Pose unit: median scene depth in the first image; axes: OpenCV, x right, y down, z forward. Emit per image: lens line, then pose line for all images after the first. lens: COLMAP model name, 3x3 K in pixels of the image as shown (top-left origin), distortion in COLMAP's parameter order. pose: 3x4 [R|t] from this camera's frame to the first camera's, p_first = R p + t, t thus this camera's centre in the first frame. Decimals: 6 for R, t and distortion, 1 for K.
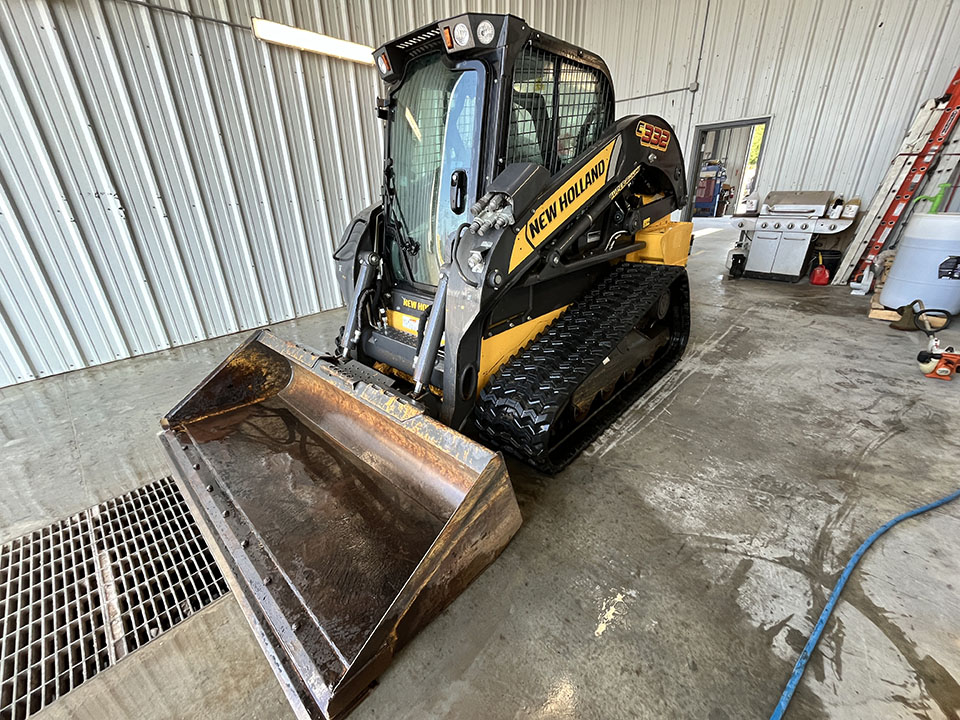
lens RADIAL K [[385.1, 0, 479.7], [0, 385.1, 359.5], [0, 0, 1]] dist [-0.001453, -0.001118]
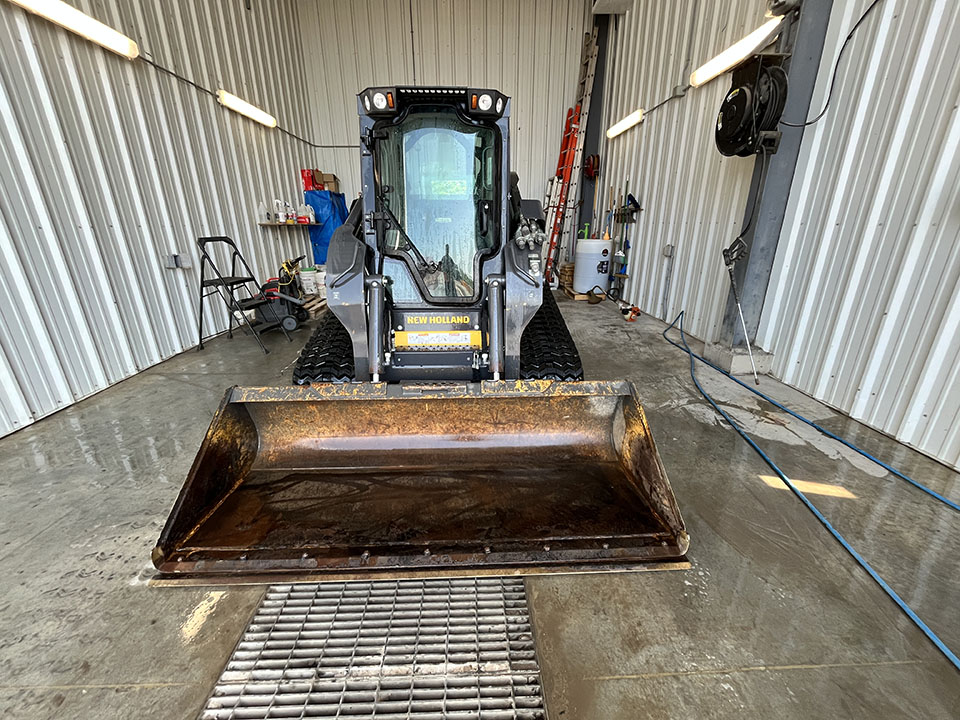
lens RADIAL K [[385.1, 0, 478.2], [0, 385.1, 358.3], [0, 0, 1]] dist [-0.001453, -0.001118]
pose [[0.709272, -0.211621, 0.672420, -0.811888], [0.268238, 0.963141, 0.020176, -0.020373], [-0.651906, 0.166059, 0.739894, 0.123226]]
